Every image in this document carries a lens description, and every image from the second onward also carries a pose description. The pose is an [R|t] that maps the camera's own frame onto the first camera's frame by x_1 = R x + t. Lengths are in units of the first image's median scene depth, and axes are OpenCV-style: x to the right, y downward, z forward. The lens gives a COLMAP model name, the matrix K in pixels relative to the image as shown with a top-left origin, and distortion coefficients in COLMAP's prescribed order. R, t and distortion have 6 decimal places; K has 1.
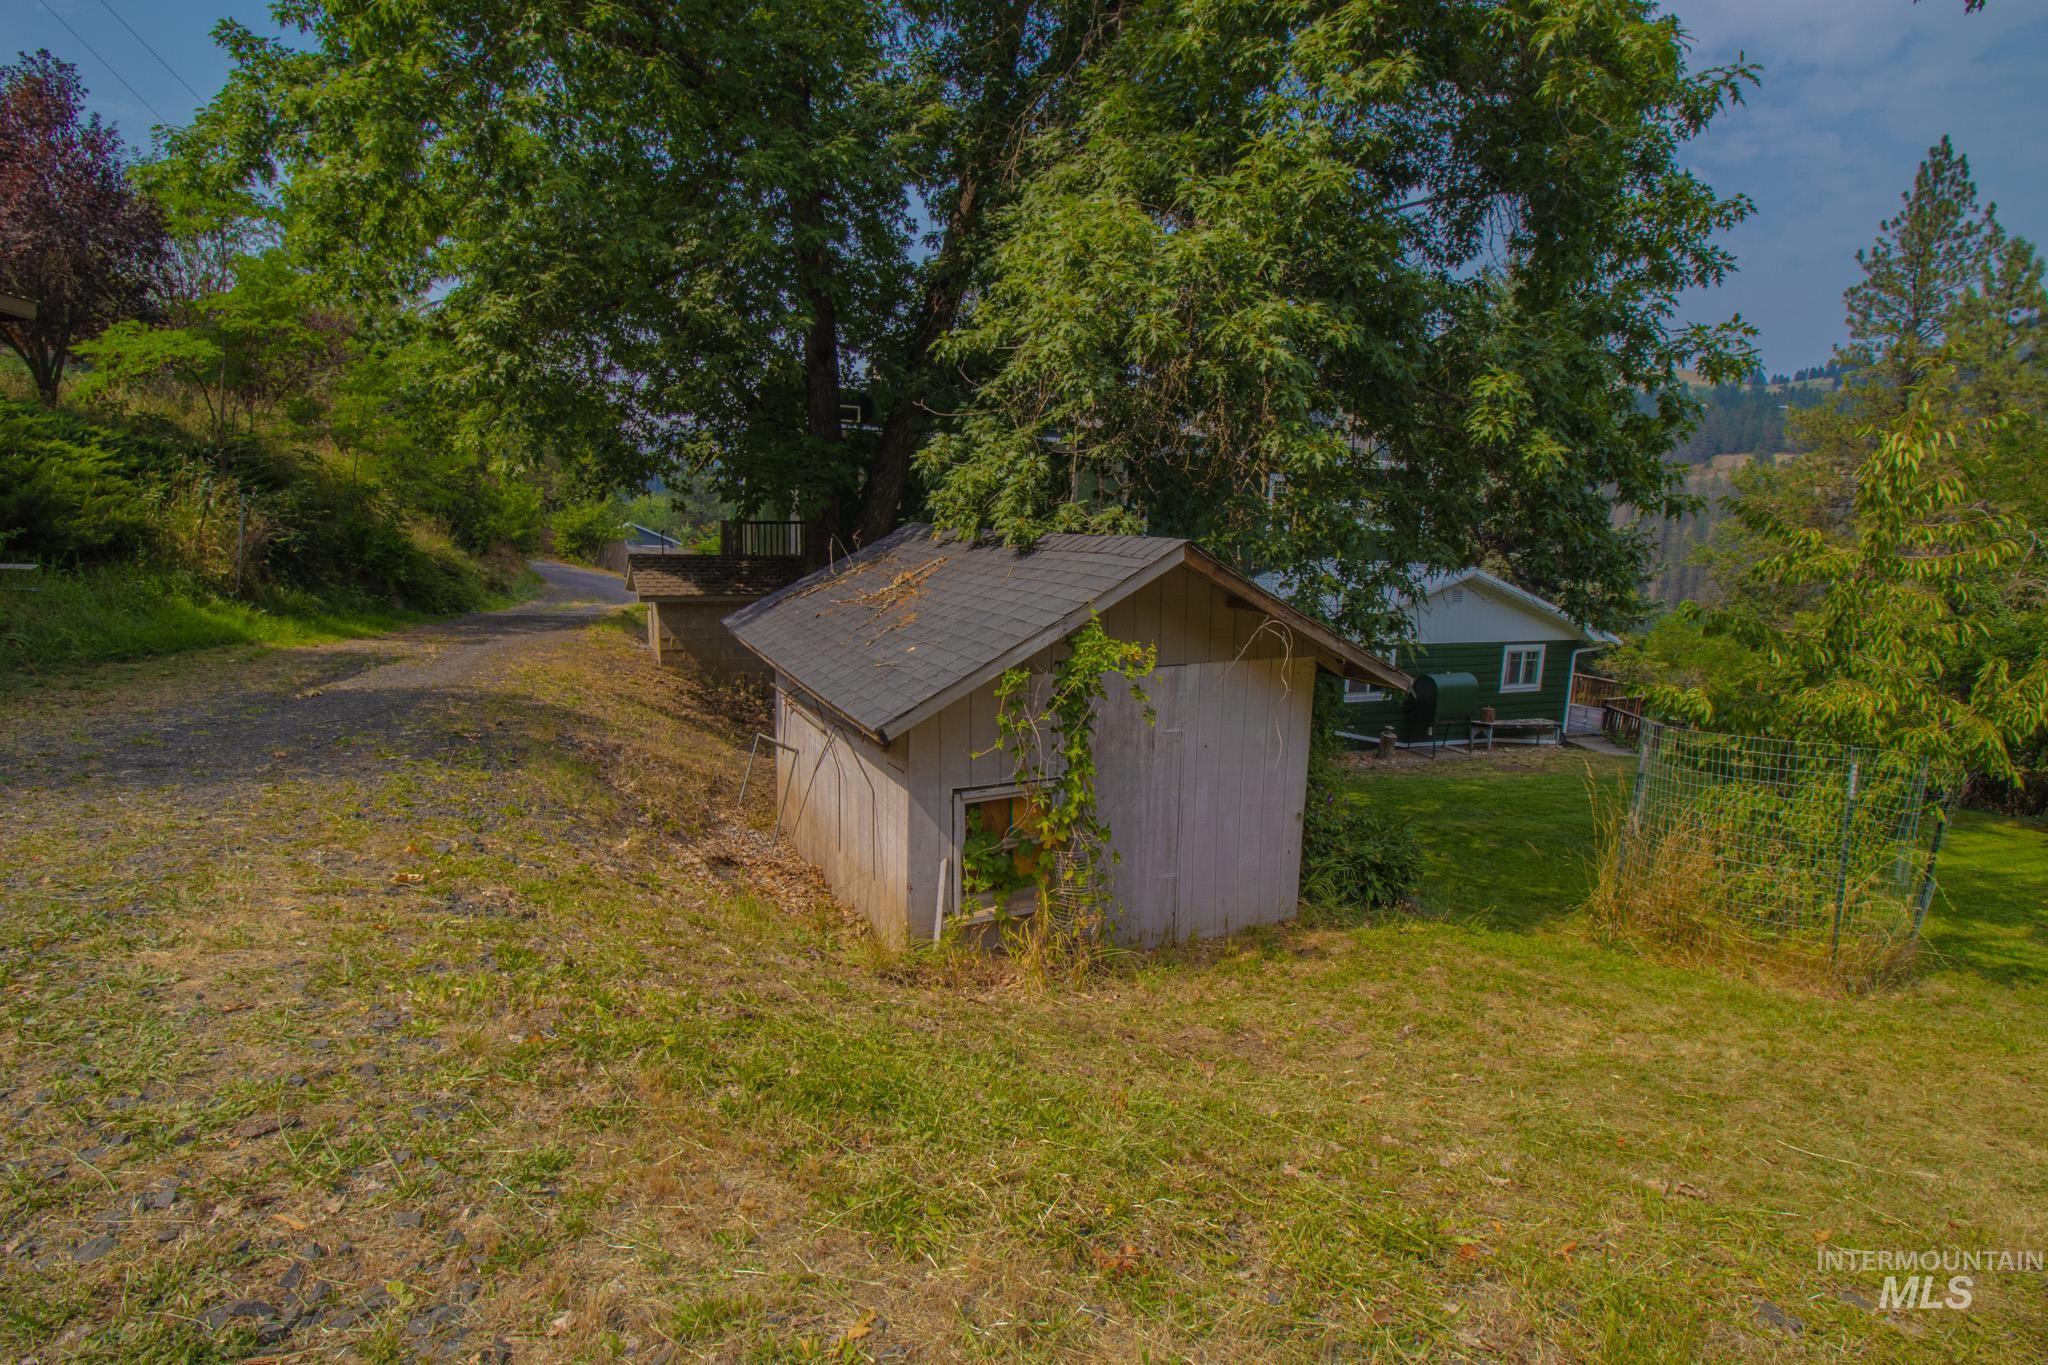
lens RADIAL K [[964.4, 0, 1025.3], [0, 964.4, 690.0], [0, 0, 1]] dist [-0.001244, -0.014103]
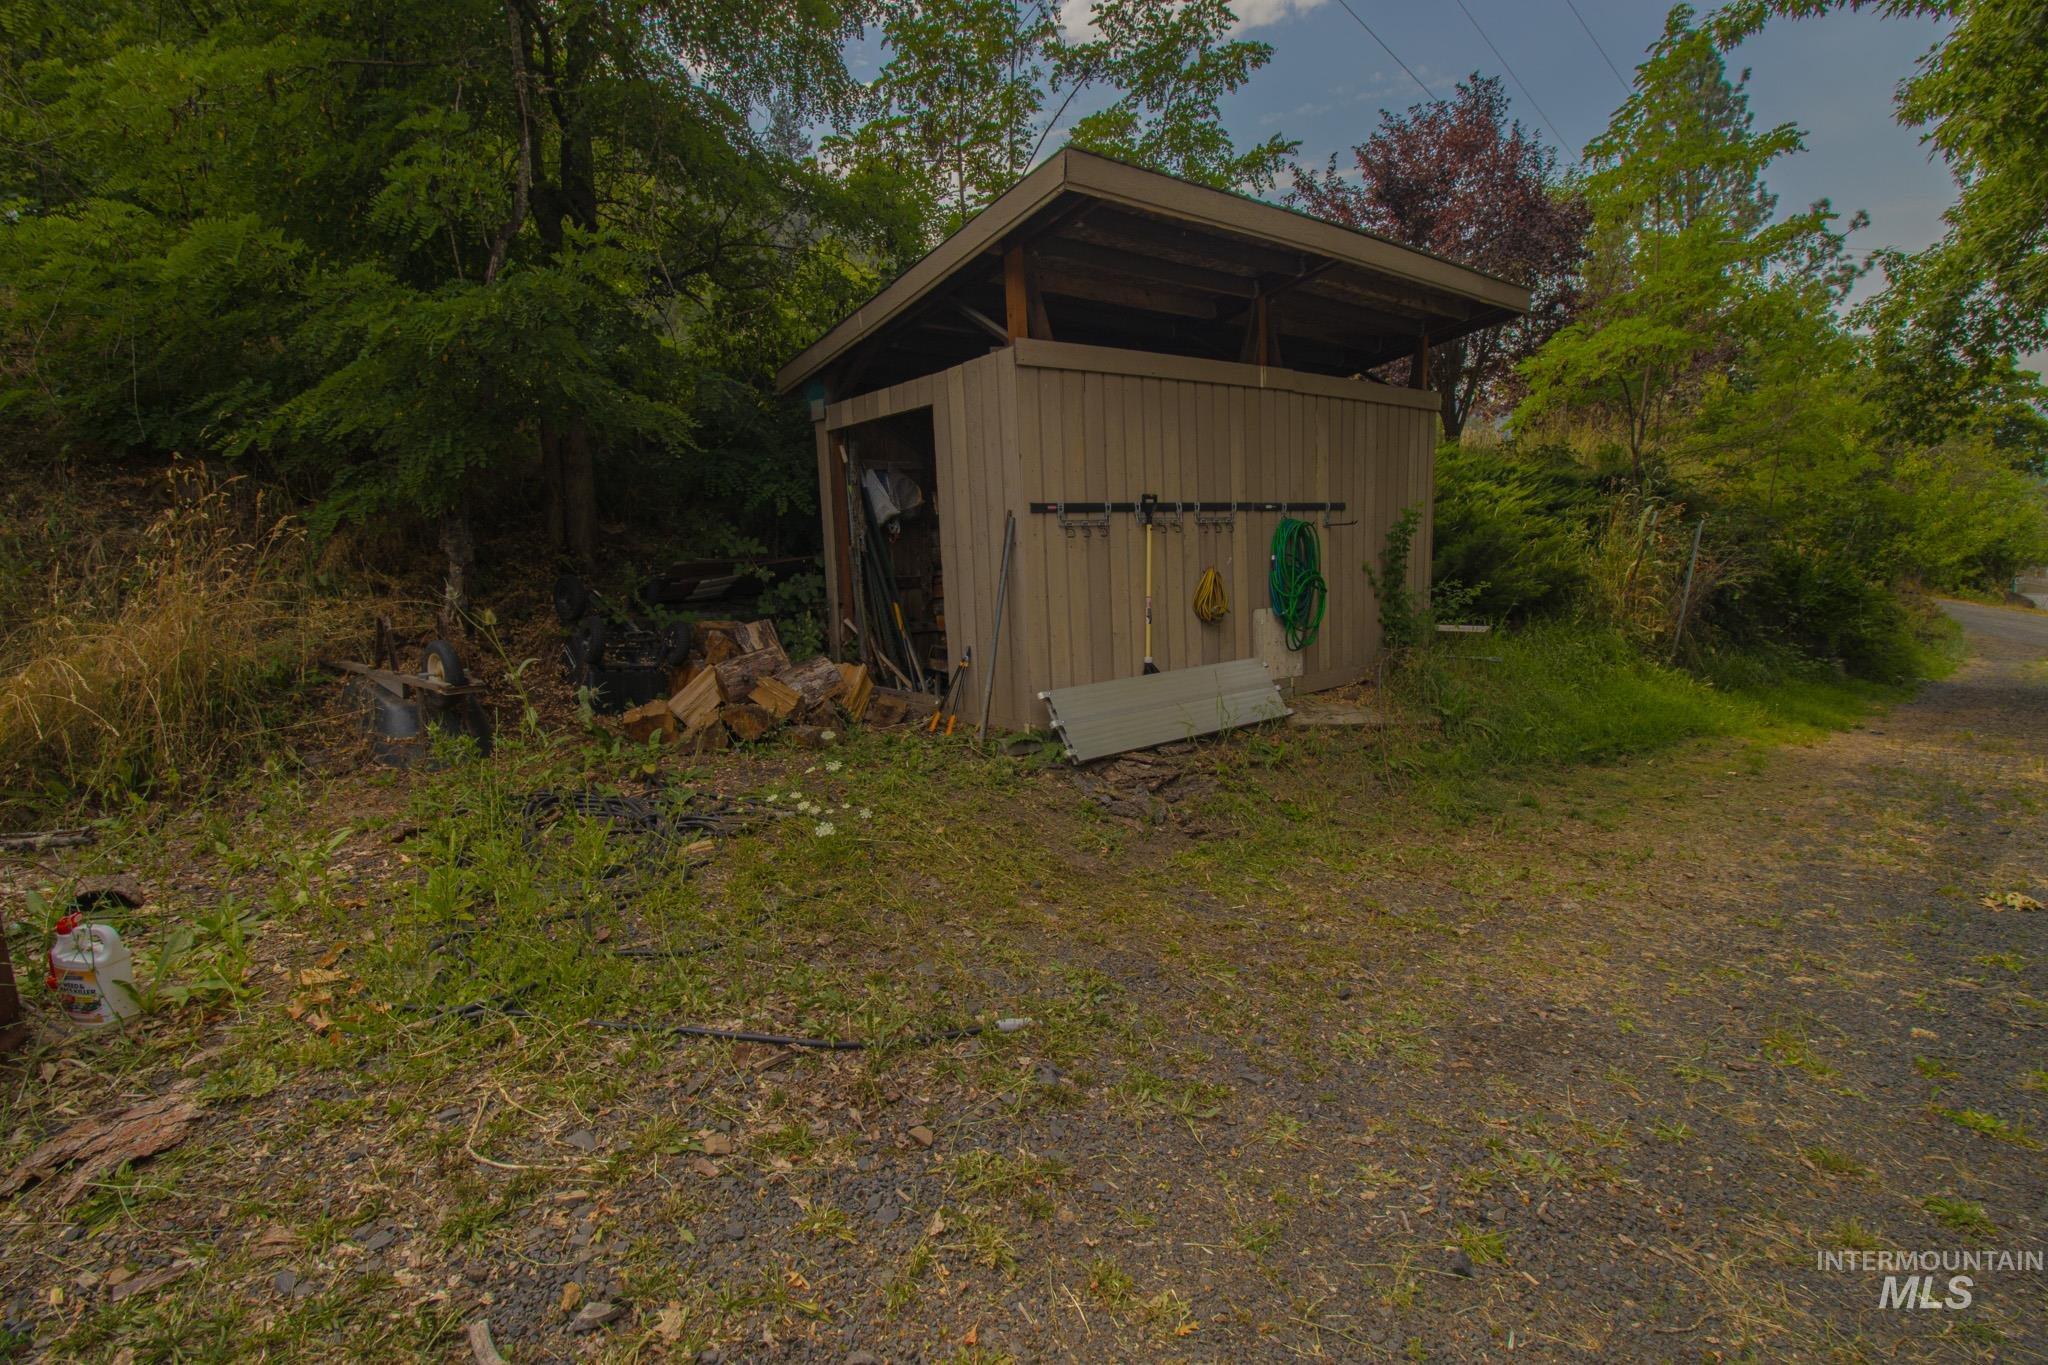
lens RADIAL K [[964.4, 0, 1025.3], [0, 964.4, 690.0], [0, 0, 1]] dist [-0.001244, -0.014103]
pose [[0.418075, 0.042215, -0.907431, -0.363508], [-0.080740, 0.996693, 0.009169, -0.042503], [0.904817, 0.069433, 0.420101, 0.243263]]
